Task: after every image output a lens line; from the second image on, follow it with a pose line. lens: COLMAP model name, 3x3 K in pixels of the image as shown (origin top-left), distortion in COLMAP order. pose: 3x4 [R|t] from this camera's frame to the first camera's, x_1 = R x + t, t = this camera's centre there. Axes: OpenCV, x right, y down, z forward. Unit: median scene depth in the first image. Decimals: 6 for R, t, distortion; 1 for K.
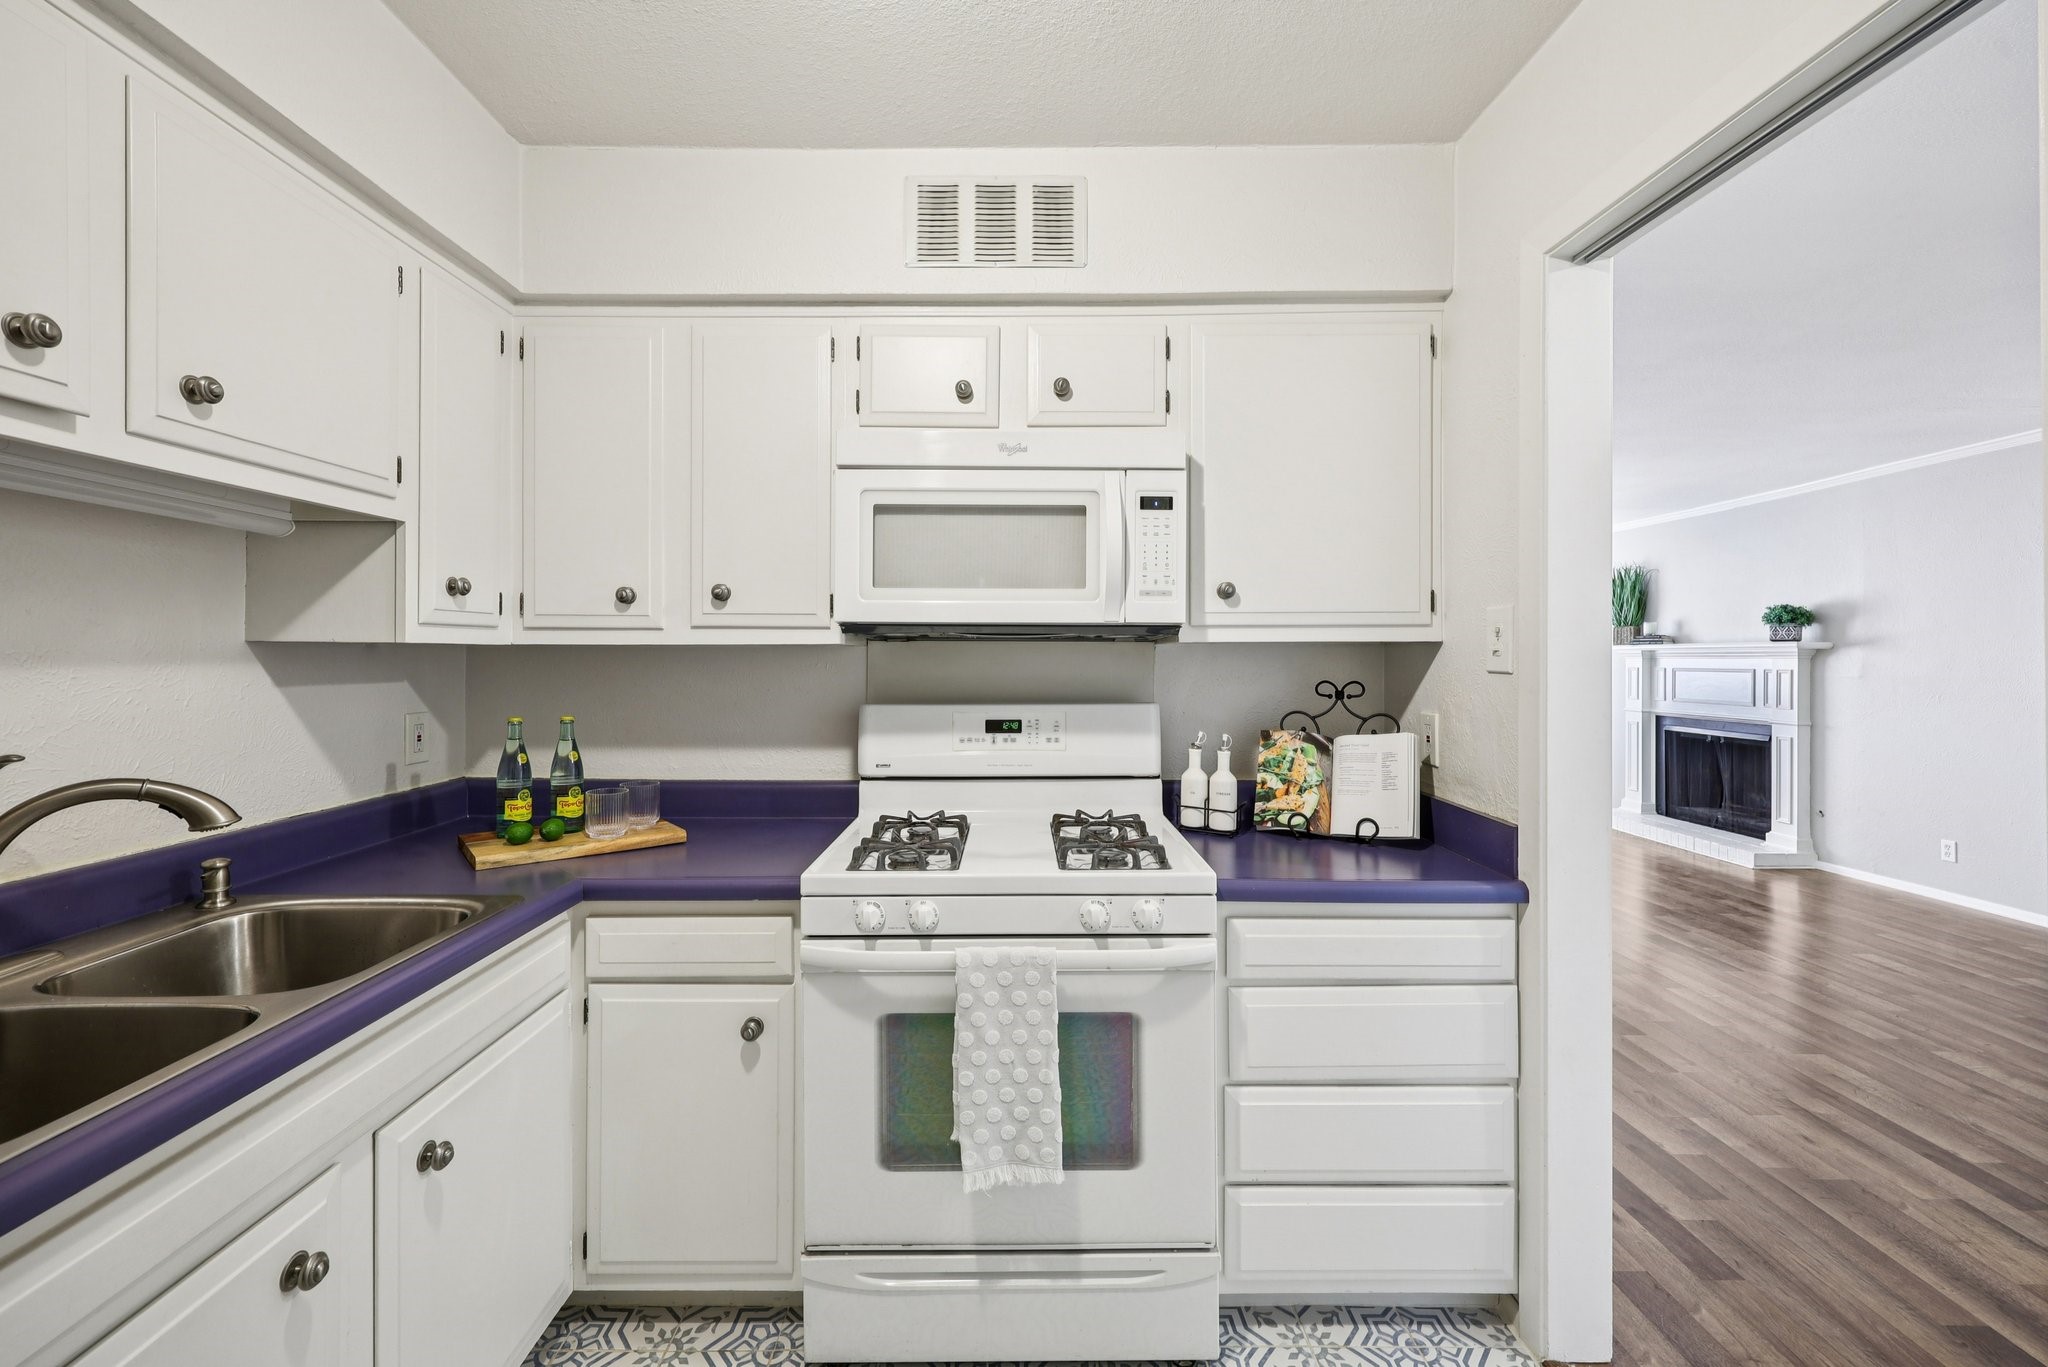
lens RADIAL K [[854.3, 0, 1023.1], [0, 854.3, 657.3], [0, 0, 1]] dist [0.002609, 0.000195]
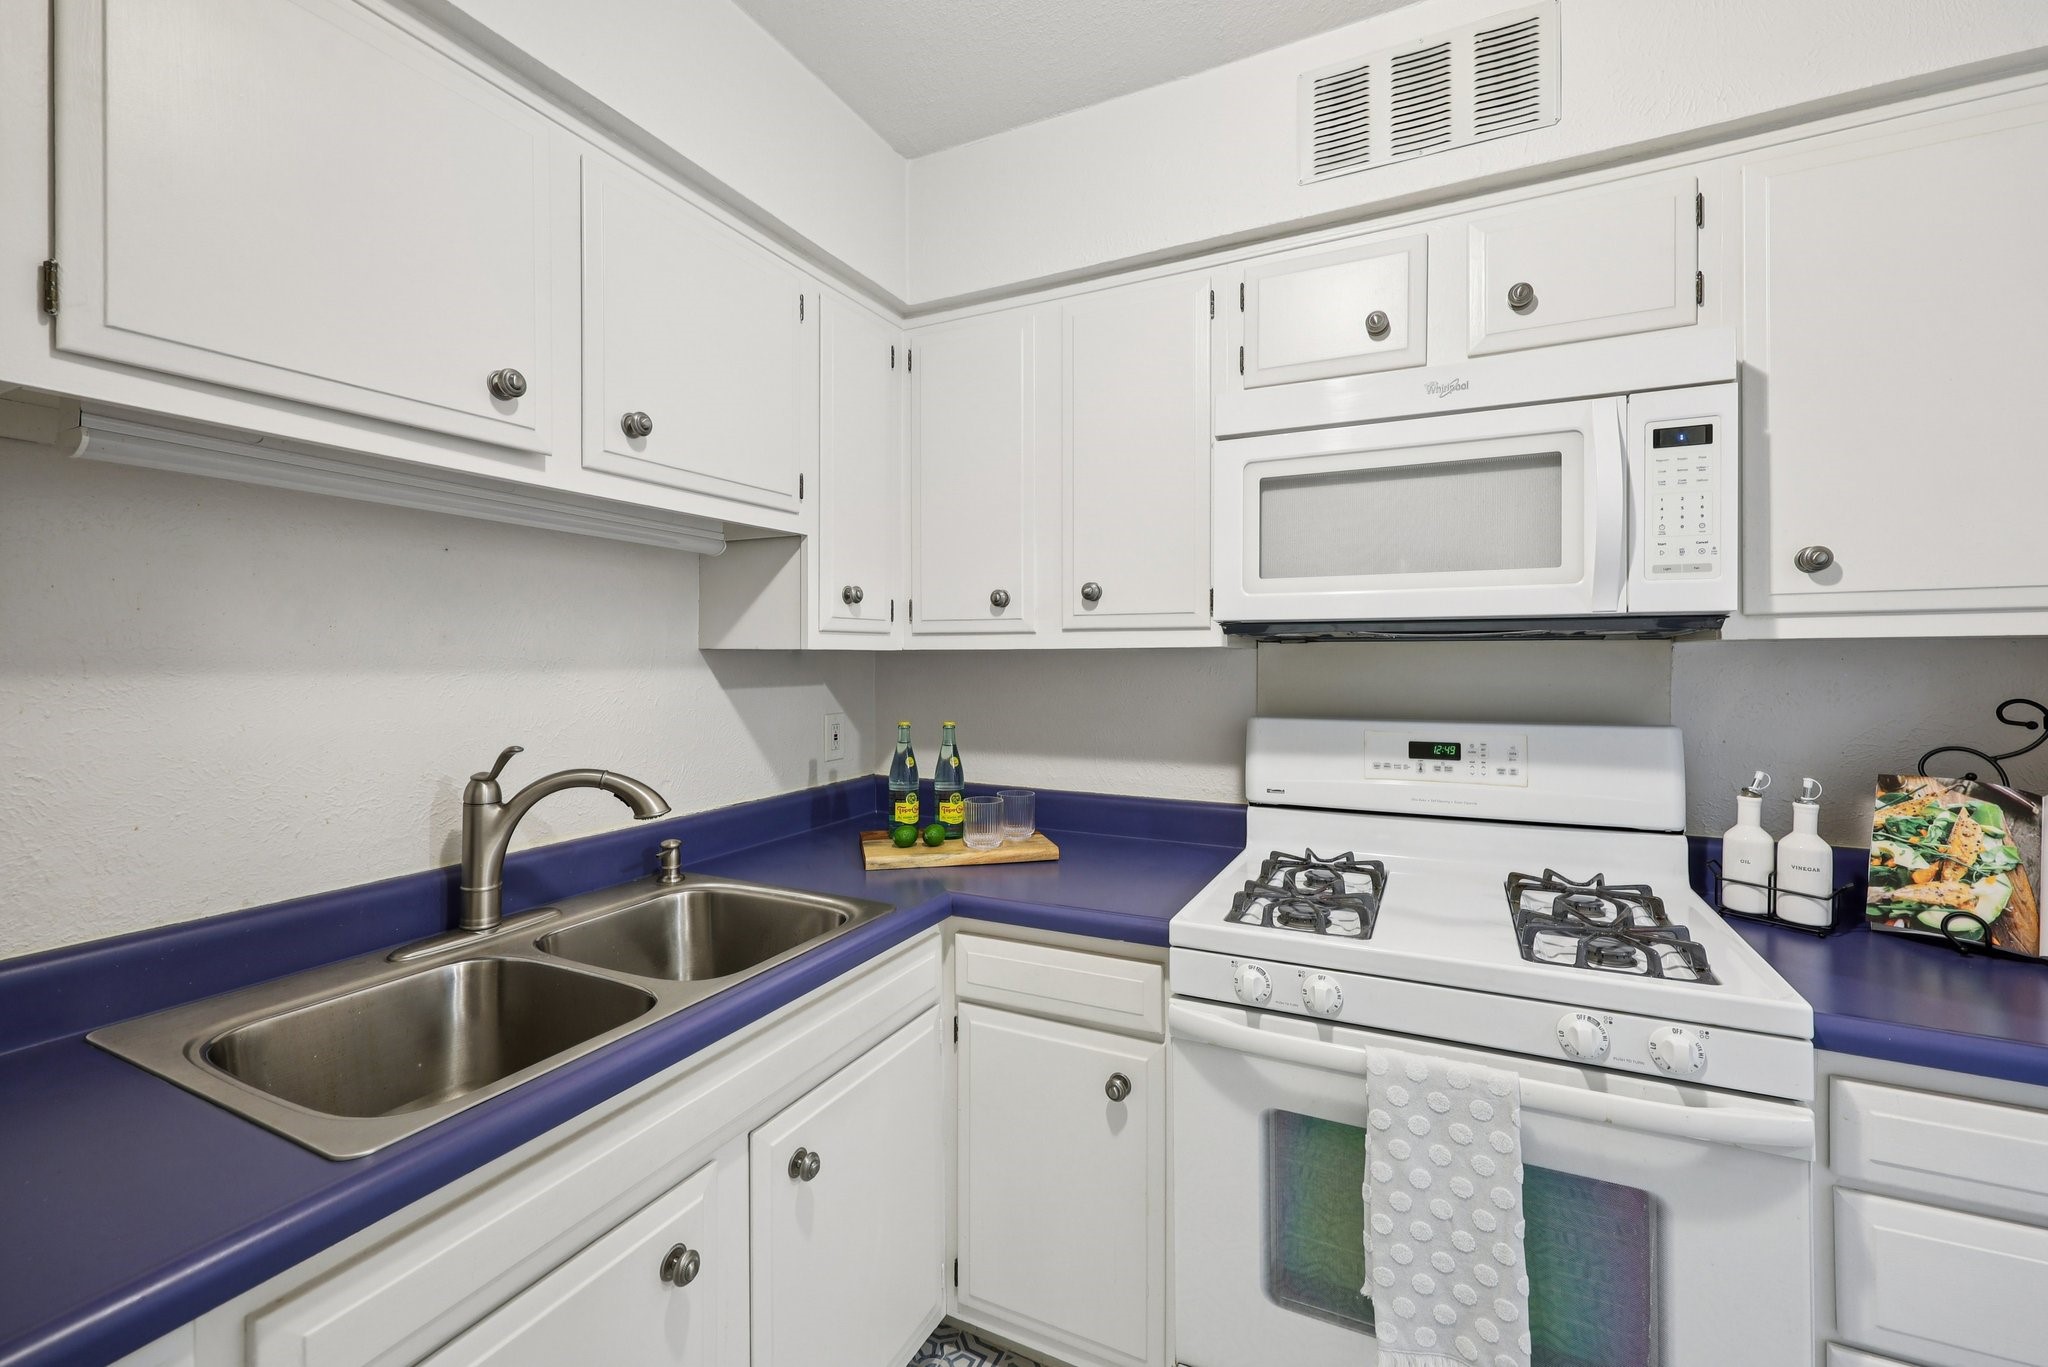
lens RADIAL K [[854.3, 0, 1023.1], [0, 854.3, 657.3], [0, 0, 1]] dist [0.002609, 0.000195]
pose [[0.891513, -0.003298, -0.452983, -0.004714], [0.002496, 0.999994, -0.002369, -0.003689], [0.452988, 0.000982, 0.891516, 0.161561]]
